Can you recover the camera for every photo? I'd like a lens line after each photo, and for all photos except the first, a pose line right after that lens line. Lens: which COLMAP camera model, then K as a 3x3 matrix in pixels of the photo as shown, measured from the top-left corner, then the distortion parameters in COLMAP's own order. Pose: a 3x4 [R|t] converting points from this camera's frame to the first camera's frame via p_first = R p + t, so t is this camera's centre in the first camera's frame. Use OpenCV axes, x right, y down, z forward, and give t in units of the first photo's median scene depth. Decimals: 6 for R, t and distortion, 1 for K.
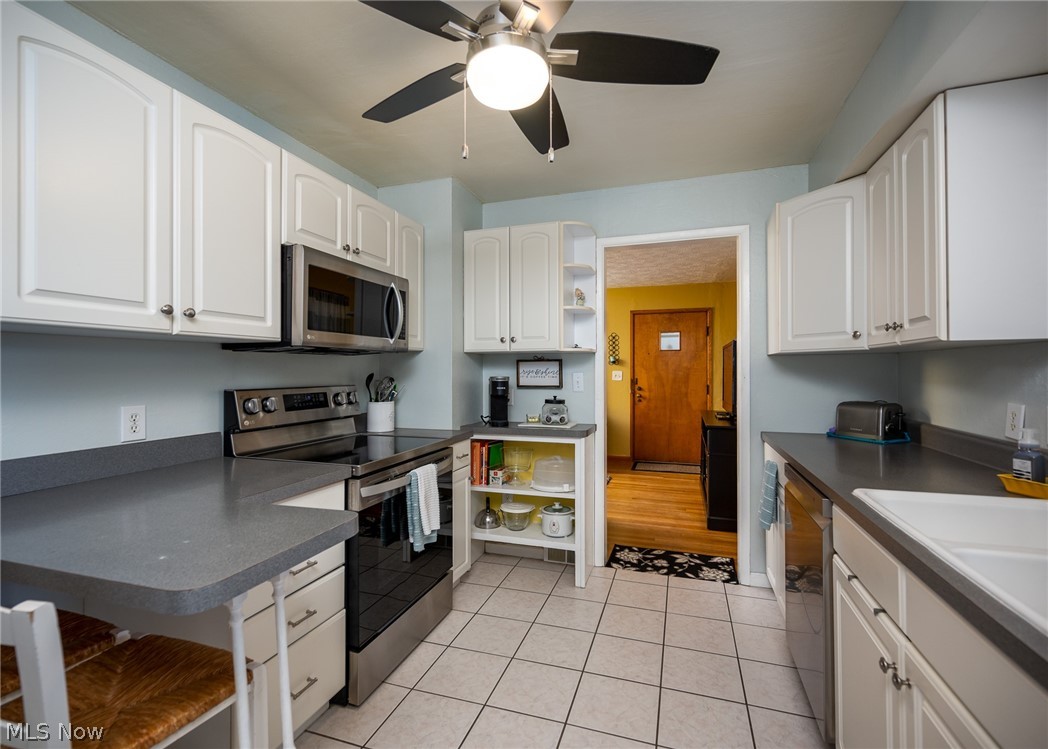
lens RADIAL K [[475.6, 0, 508.8], [0, 475.6, 371.3], [0, 0, 1]] dist [0.001366, 0.000307]
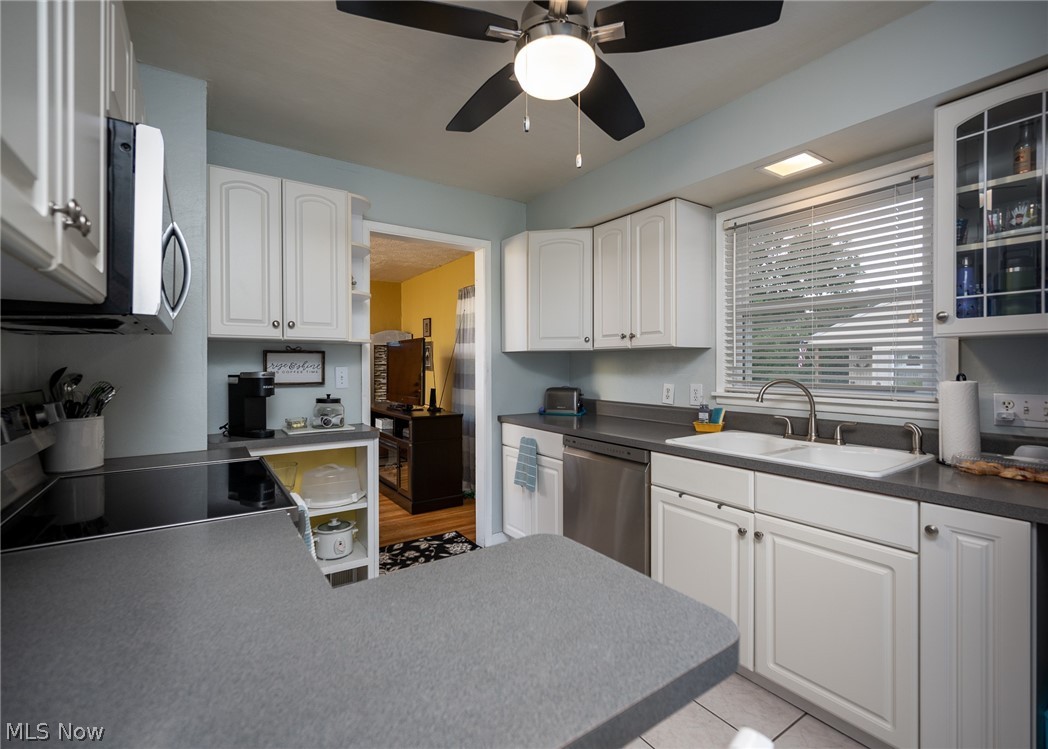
lens RADIAL K [[492.6, 0, 517.0], [0, 492.6, 365.8], [0, 0, 1]] dist [-0.000467, 0.000077]
pose [[0.598317, -0.001383, 0.801259, -0.407744], [0.000670, 0.999999, 0.001225, 0.000101], [-0.801260, -0.000196, 0.598317, 0.201339]]
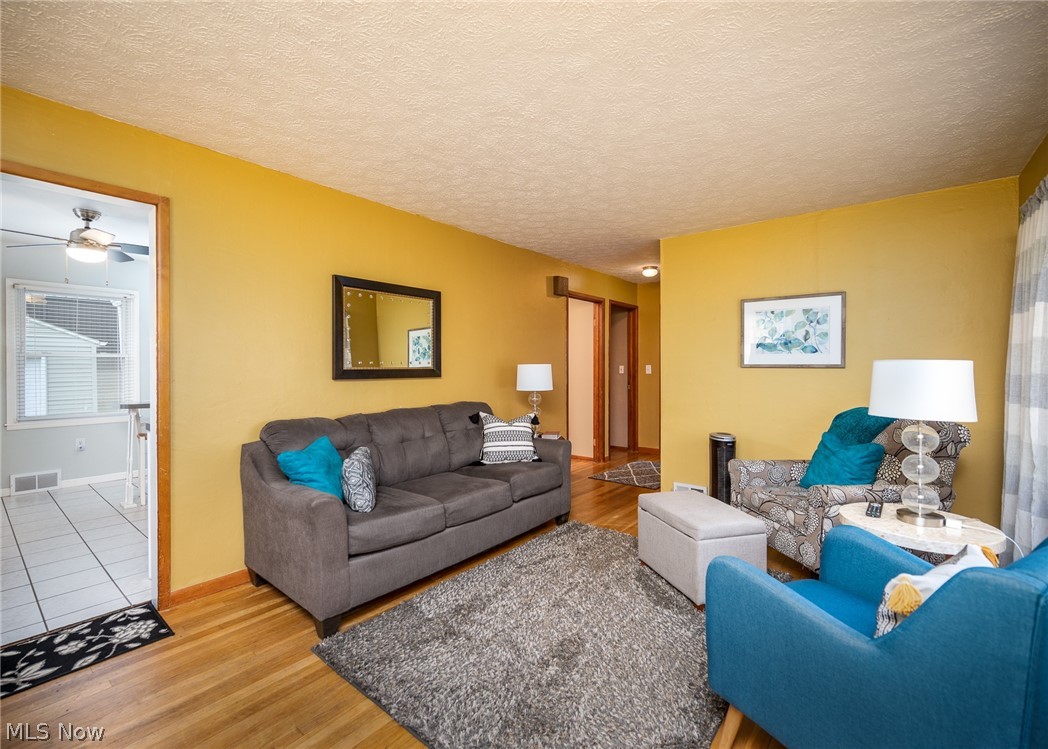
lens RADIAL K [[475.6, 0, 508.8], [0, 475.6, 371.3], [0, 0, 1]] dist [0.001366, 0.000307]
pose [[-0.352034, 0.006312, -0.935966, 0.766798], [-0.002717, 0.999966, 0.007766, 0.008241], [0.935983, 0.005276, -0.352005, 1.907189]]
